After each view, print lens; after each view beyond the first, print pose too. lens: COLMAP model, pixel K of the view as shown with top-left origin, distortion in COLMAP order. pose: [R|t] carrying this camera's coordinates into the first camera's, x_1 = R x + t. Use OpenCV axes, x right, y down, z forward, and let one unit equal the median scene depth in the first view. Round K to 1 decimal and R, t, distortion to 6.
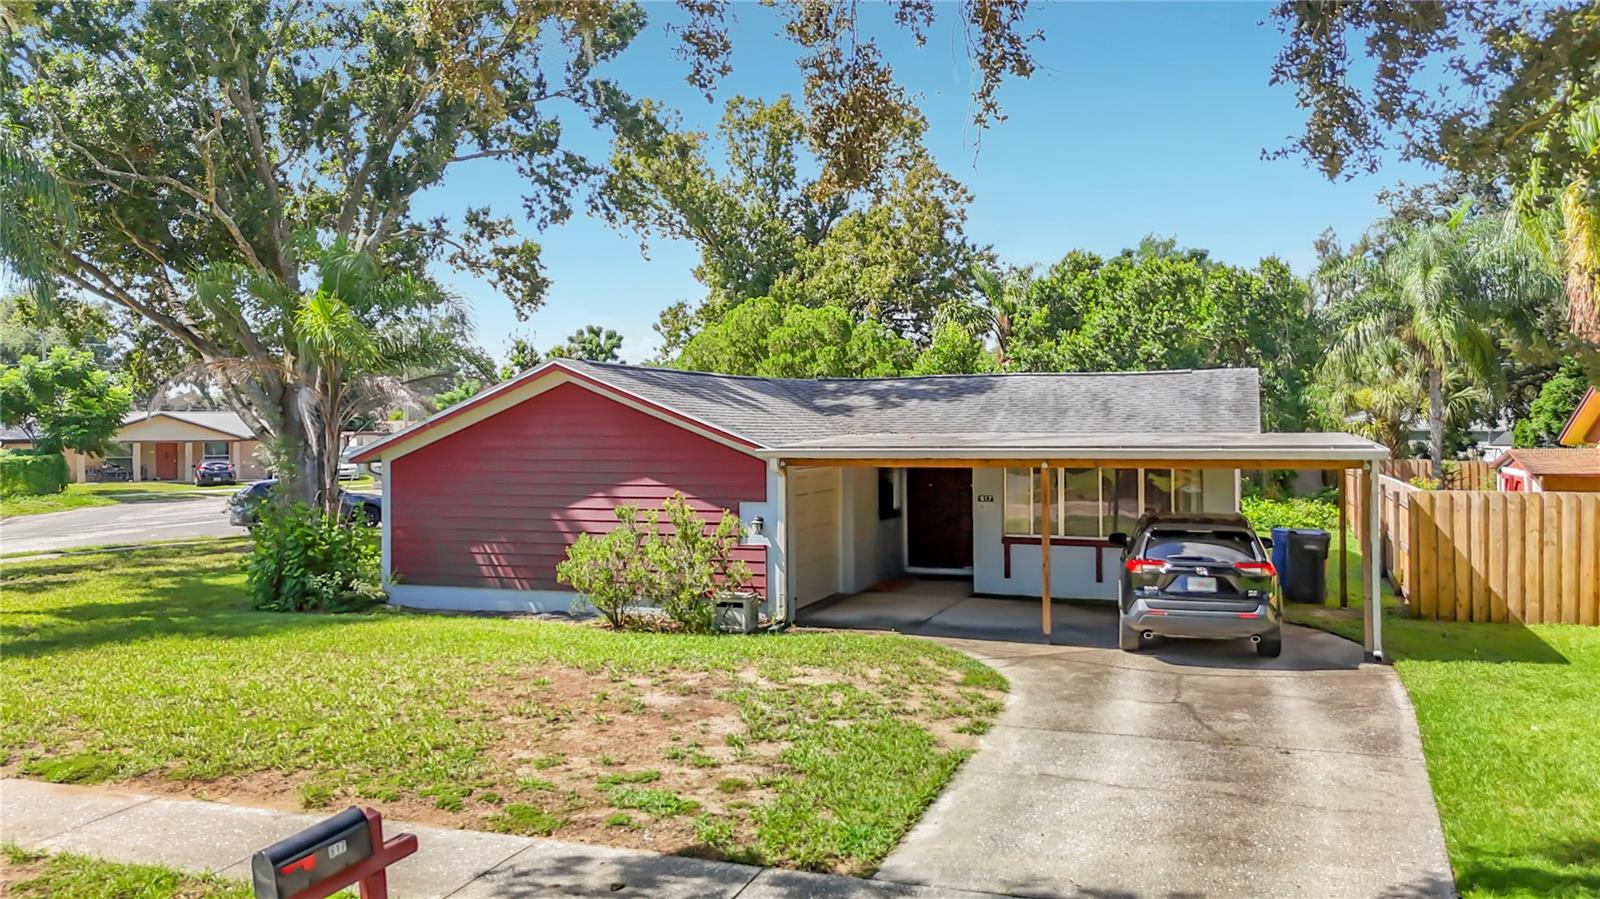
lens RADIAL K [[1224.3, 0, 800.0], [0, 1224.3, 449.5], [0, 0, 1]] dist [0.070300, -0.072931]
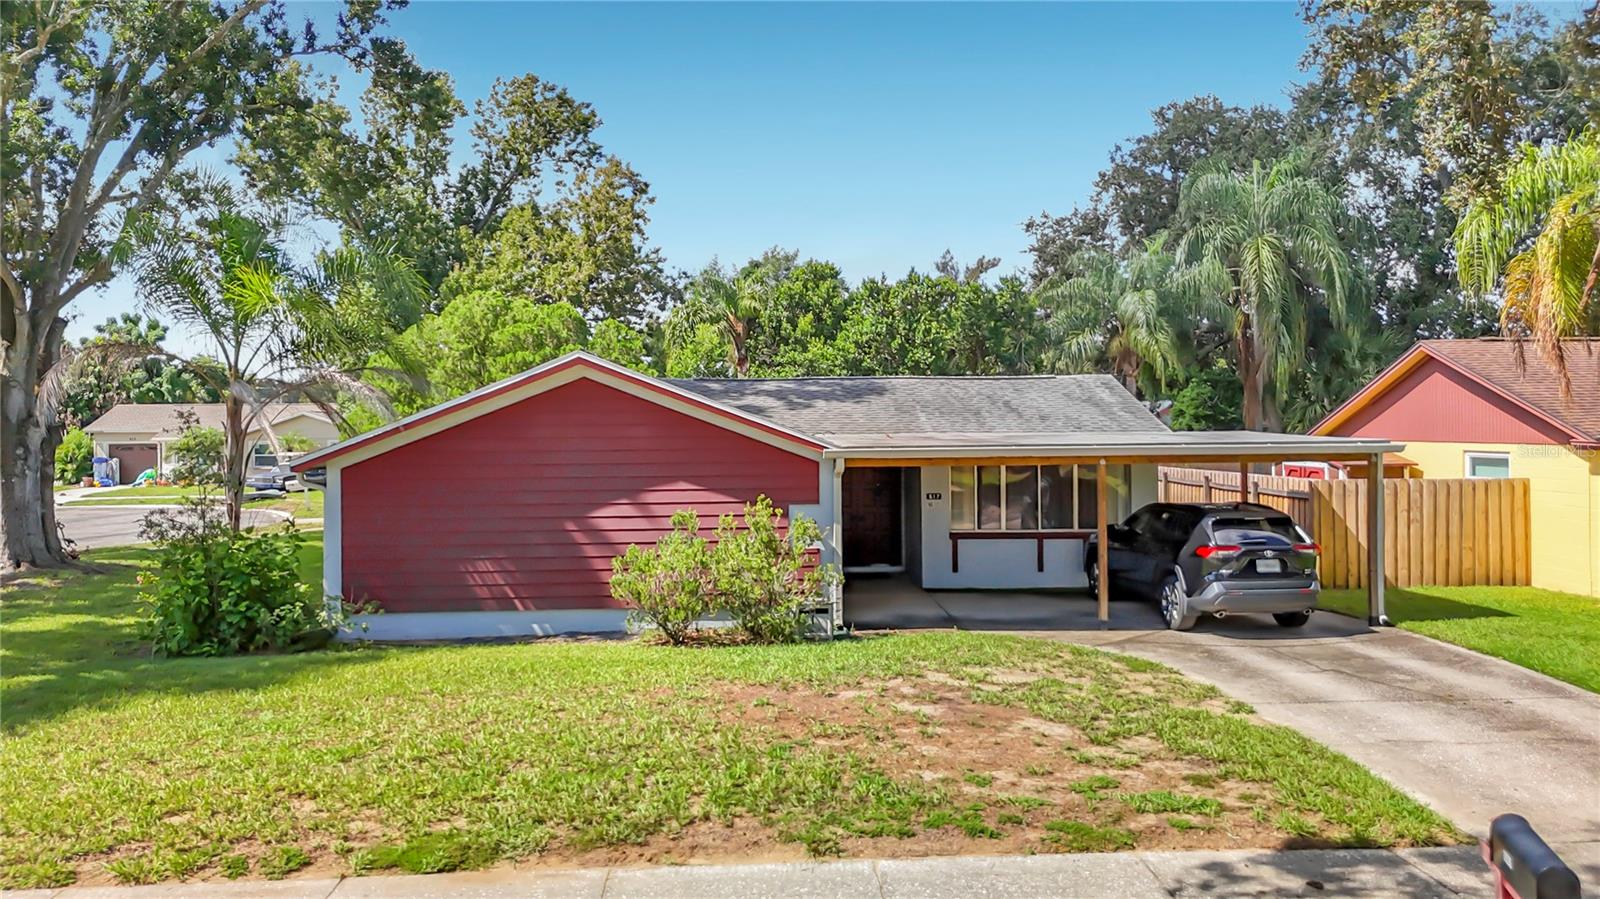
lens RADIAL K [[1224.3, 0, 800.0], [0, 1224.3, 449.5], [0, 0, 1]] dist [0.070300, -0.072931]
pose [[0.920856, -0.008932, 0.389800, -0.429975], [0.010248, 0.999947, -0.001298, 0.000646], [-0.389768, 0.005190, 0.920899, 0.113094]]
